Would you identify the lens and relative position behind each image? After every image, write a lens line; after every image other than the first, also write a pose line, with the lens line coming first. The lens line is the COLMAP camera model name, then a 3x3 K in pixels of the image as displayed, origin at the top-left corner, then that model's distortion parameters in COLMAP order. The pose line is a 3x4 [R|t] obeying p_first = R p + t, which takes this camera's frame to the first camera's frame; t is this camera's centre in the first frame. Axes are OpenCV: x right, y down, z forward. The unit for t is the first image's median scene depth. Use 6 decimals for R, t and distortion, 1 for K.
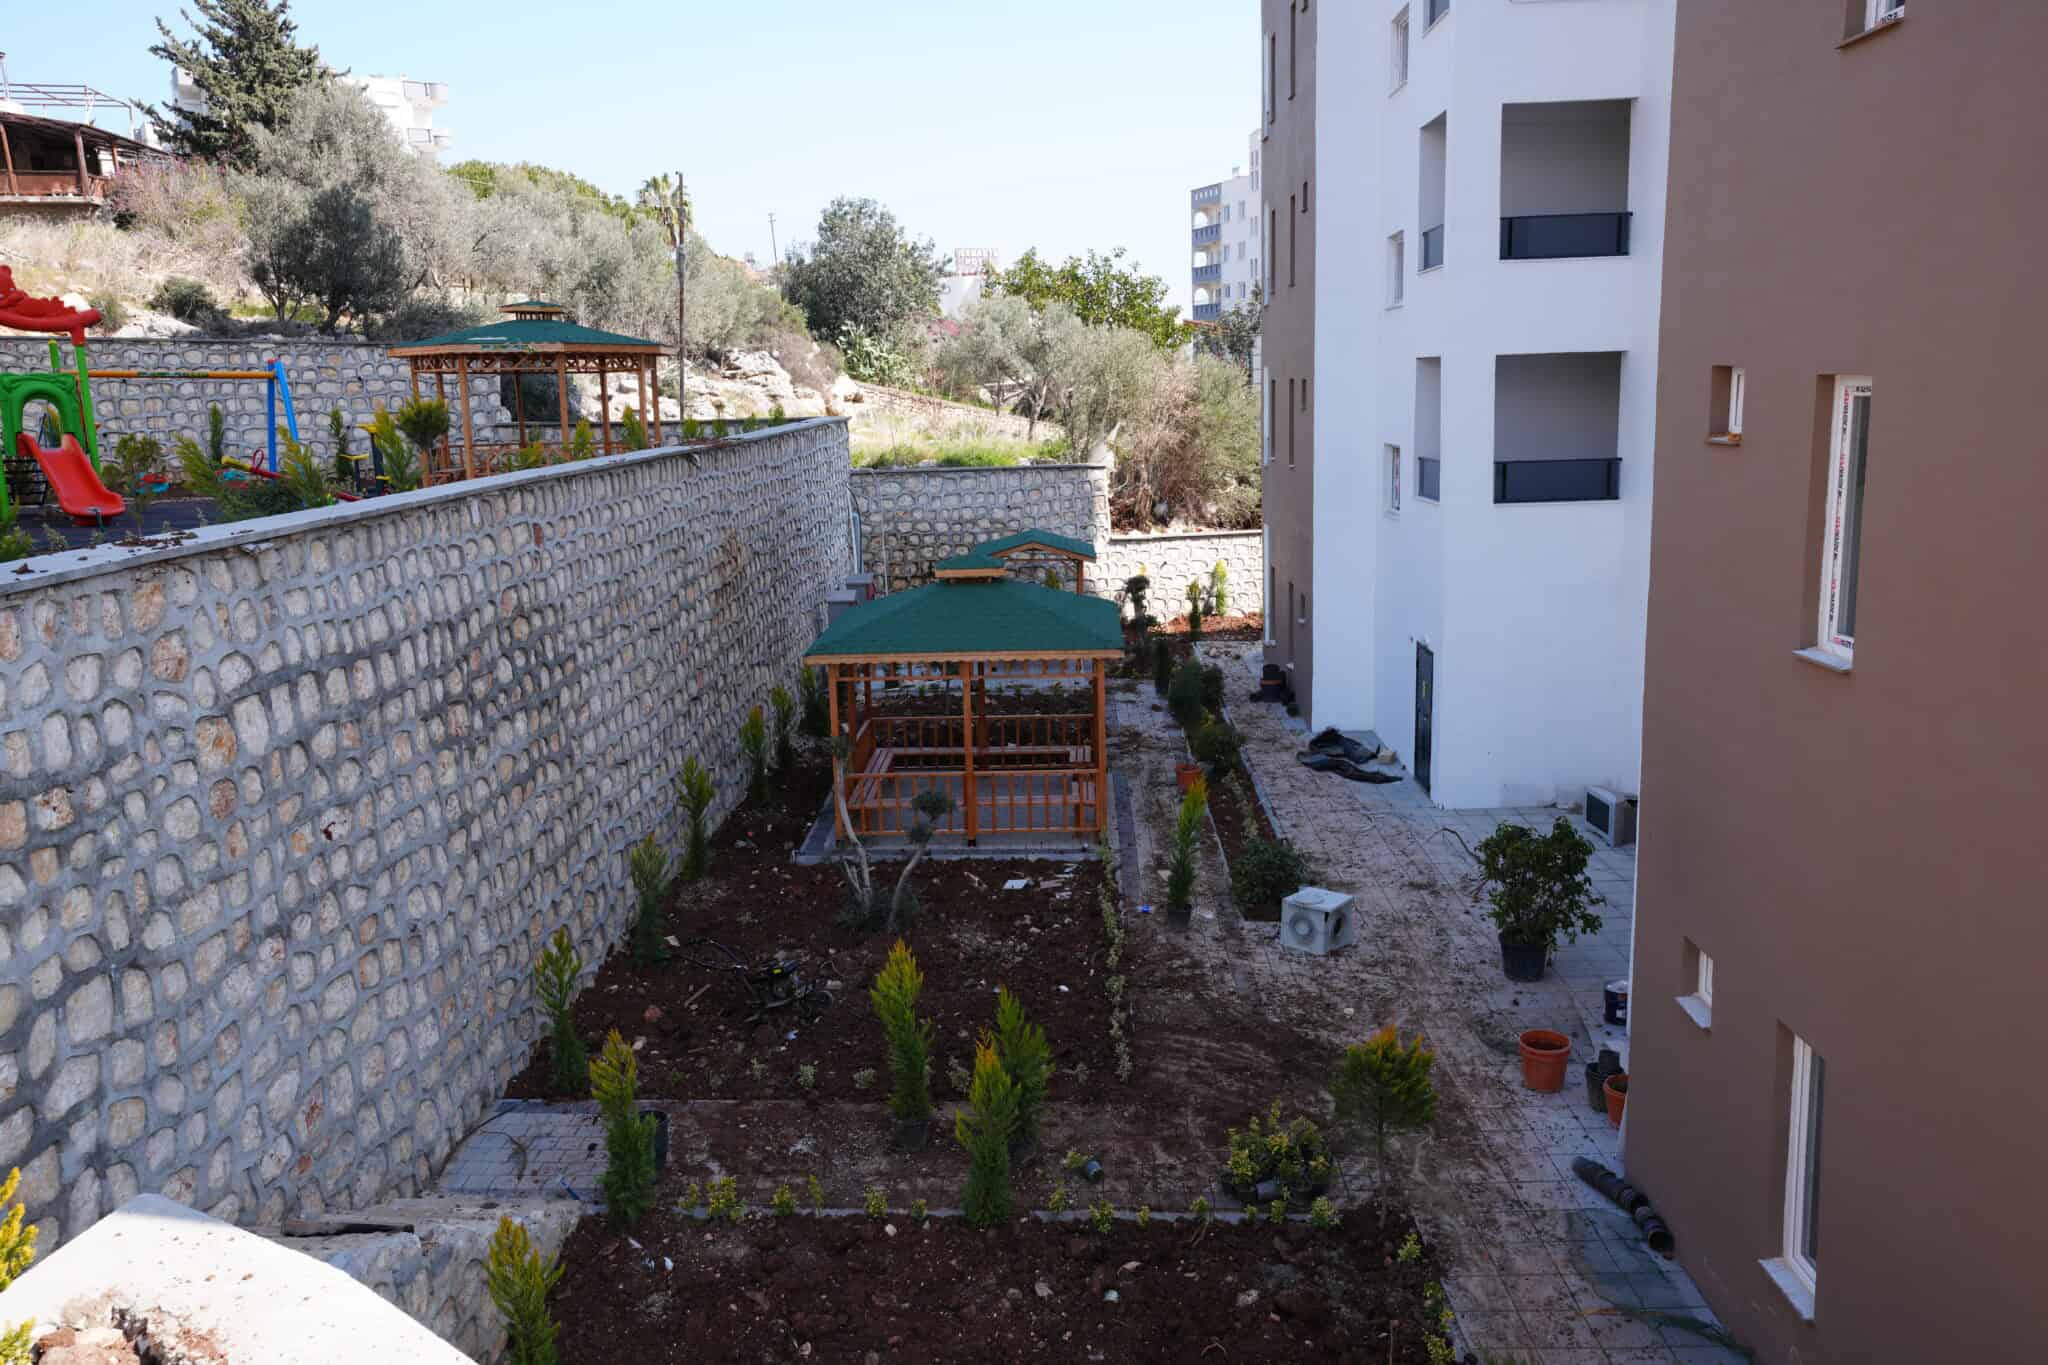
lens RADIAL K [[1565.9, 0, 1018.2], [0, 1565.9, 685.4], [0, 0, 1]] dist [-0.011027, 0.077952]
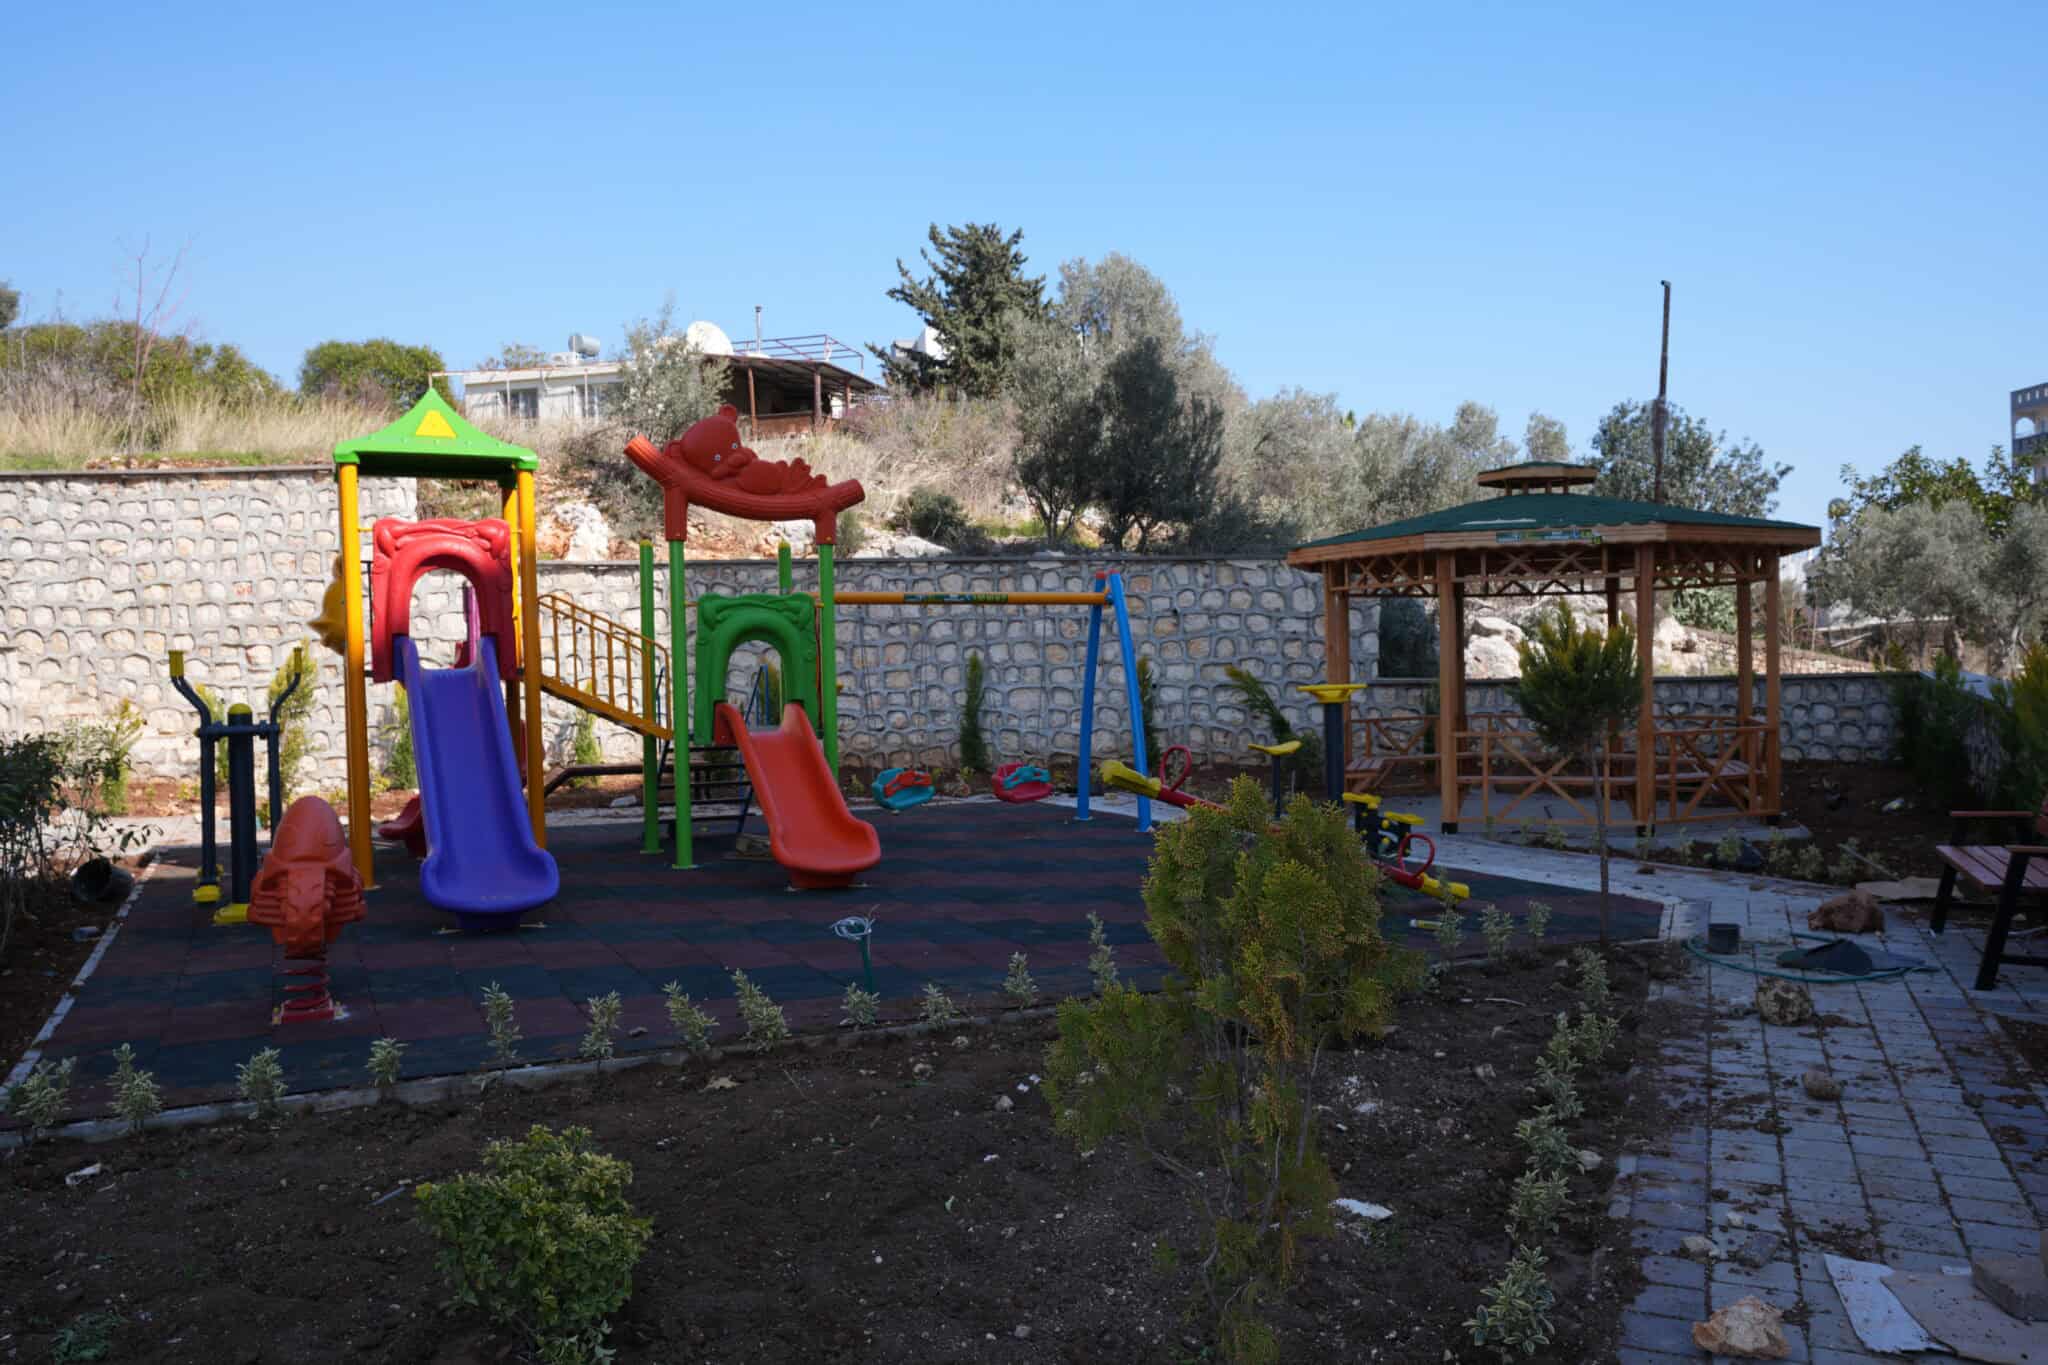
lens RADIAL K [[1565.9, 0, 1018.2], [0, 1565.9, 685.4], [0, 0, 1]] dist [-0.011027, 0.077952]
pose [[0.929141, 0.004973, -0.369692, -0.221896], [-0.063953, 0.986999, -0.147456, -0.060872], [0.364152, 0.160650, 0.917379, 0.356846]]
